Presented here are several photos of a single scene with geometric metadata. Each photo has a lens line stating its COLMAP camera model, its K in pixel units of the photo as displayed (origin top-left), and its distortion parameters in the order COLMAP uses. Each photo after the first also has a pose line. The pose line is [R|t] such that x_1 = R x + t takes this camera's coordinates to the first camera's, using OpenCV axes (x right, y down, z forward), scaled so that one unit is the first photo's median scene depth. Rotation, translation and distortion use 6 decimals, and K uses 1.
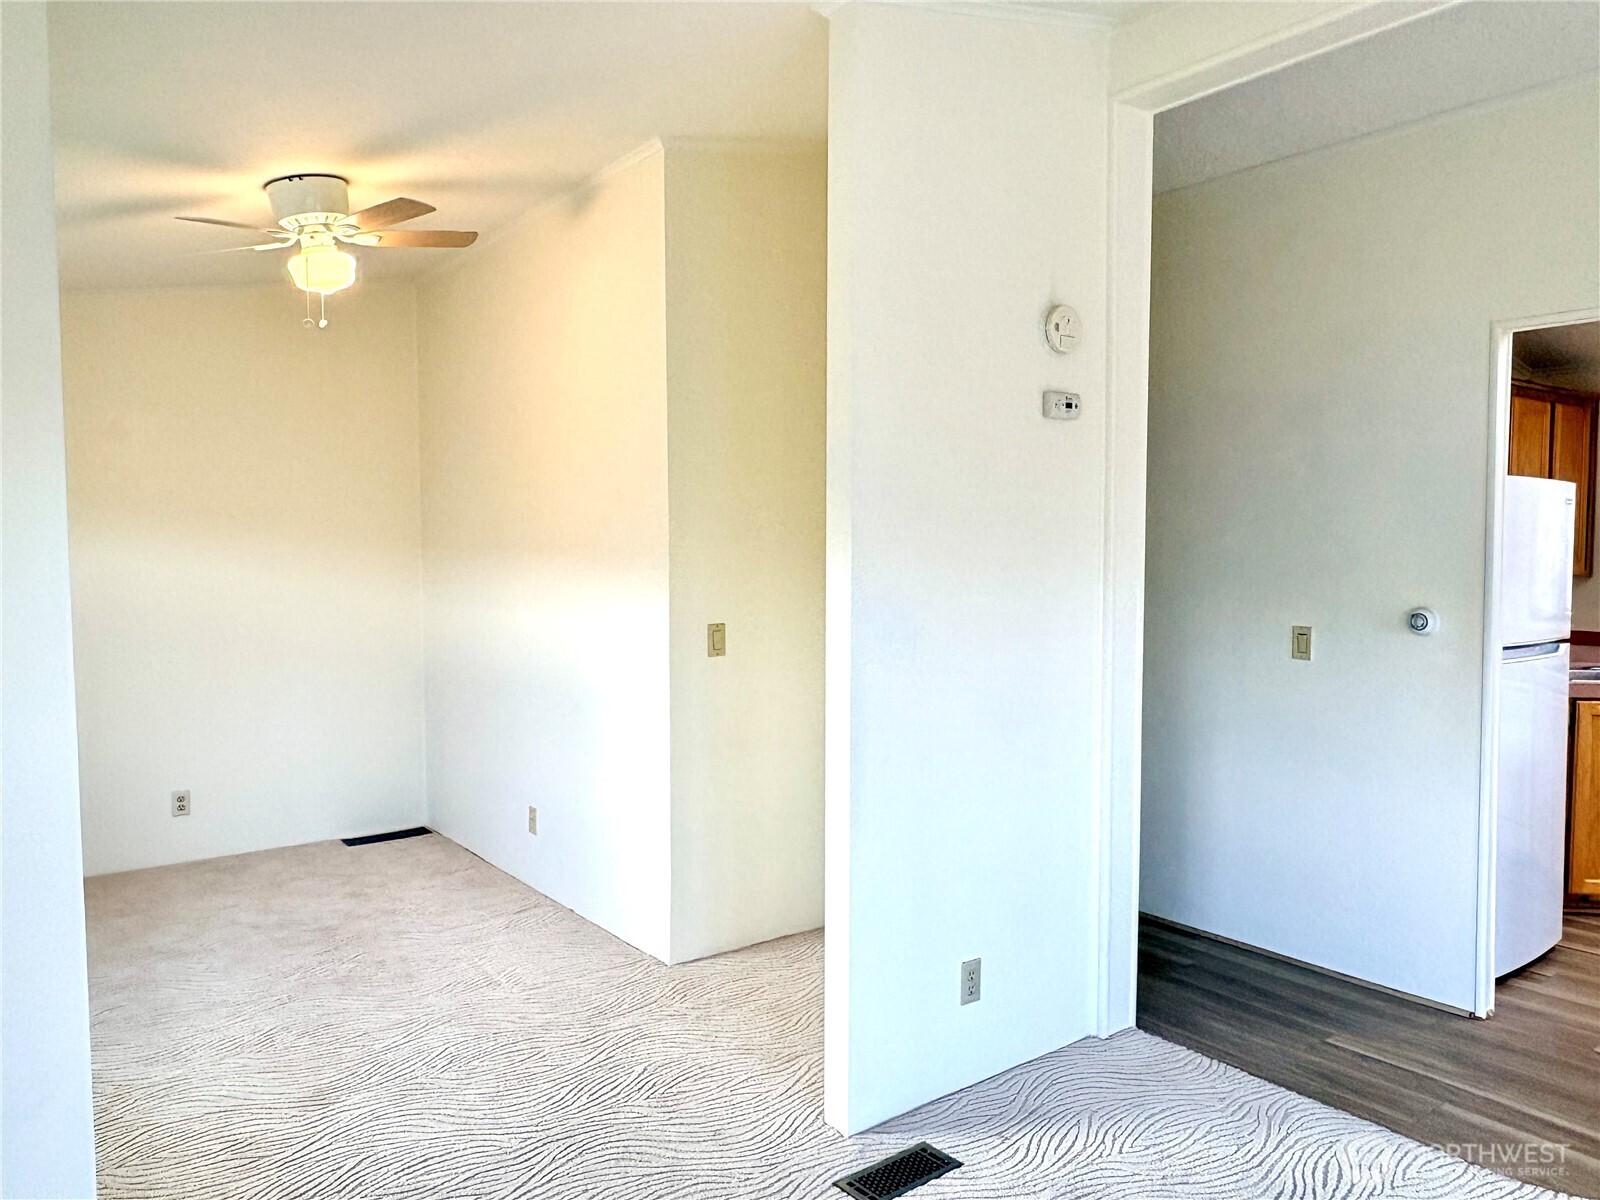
lens RADIAL K [[1118.2, 0, 800.0], [0, 1118.2, 600.0], [0, 0, 1]] dist [0.004163, -0.000474]
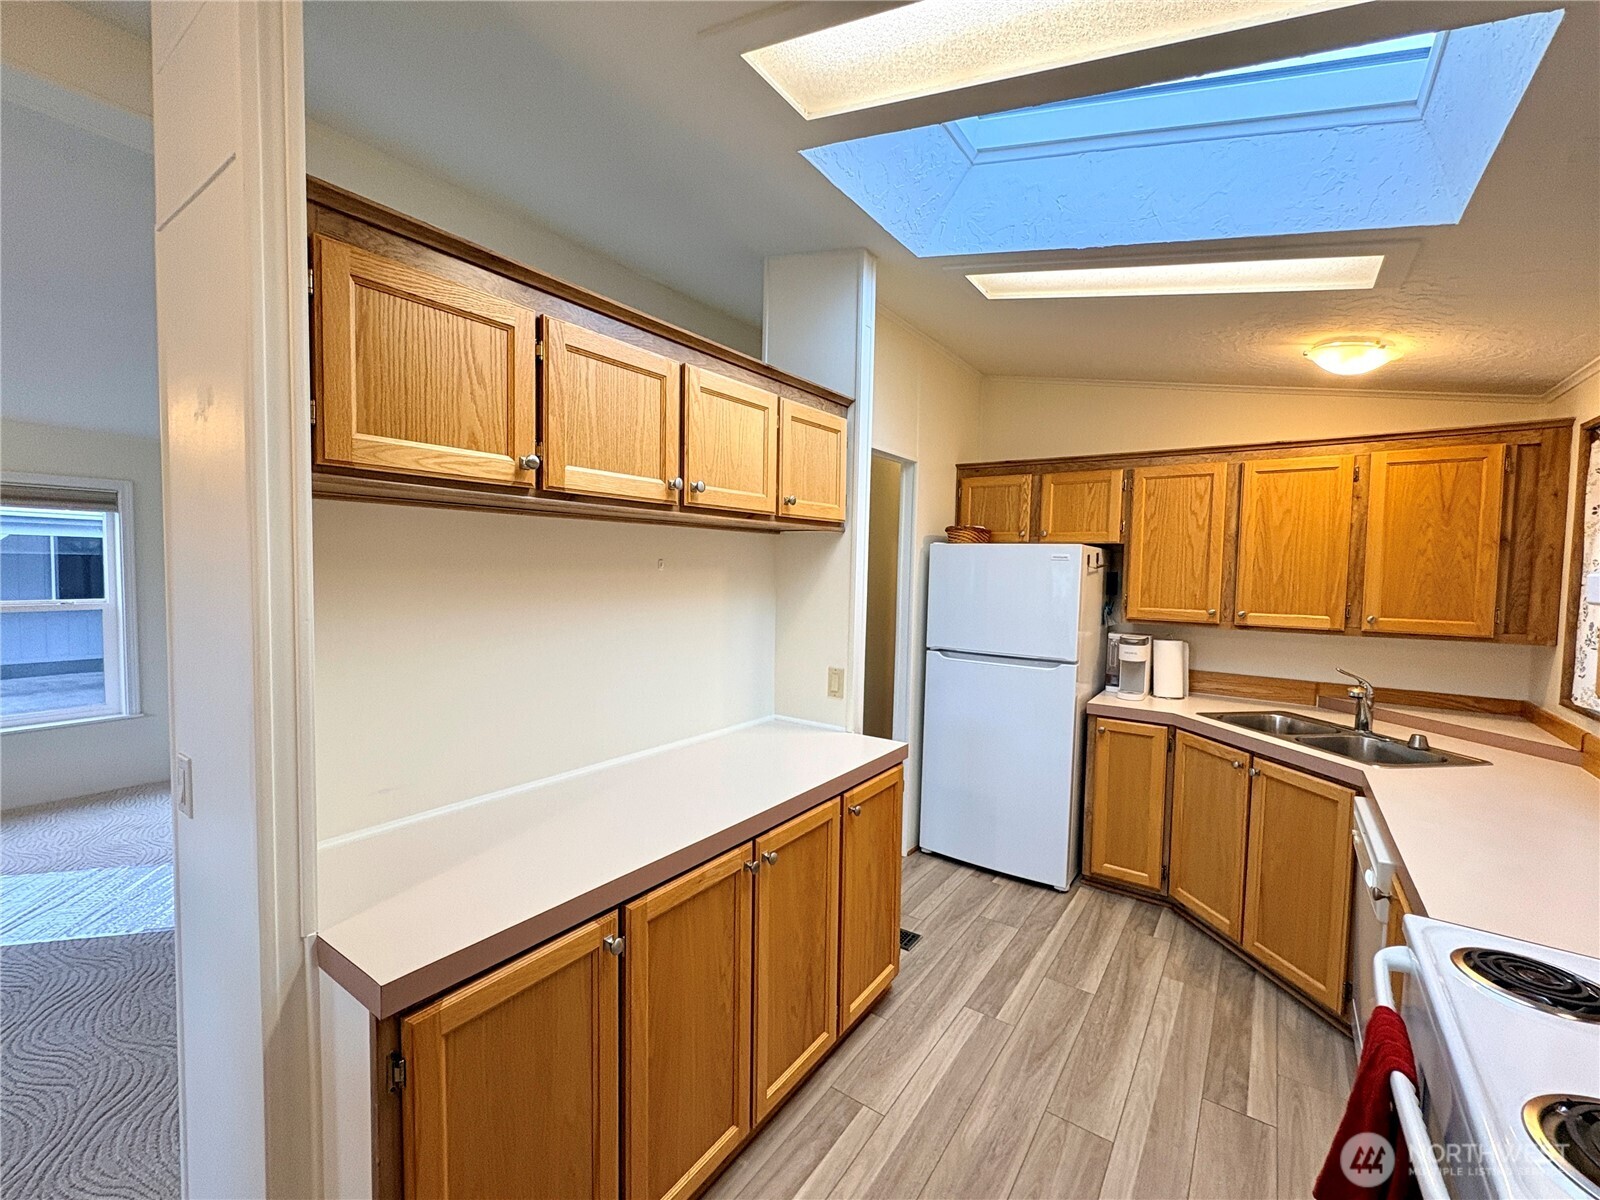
lens RADIAL K [[670.7, 0, 800.0], [0, 670.7, 600.0], [0, 0, 1]] dist [0.000863, 0.000083]
pose [[0.294235, 0.053566, -0.954231, 1.559225], [-0.068886, 0.997020, 0.034727, -0.050970], [0.953247, 0.055515, 0.297048, 0.524888]]
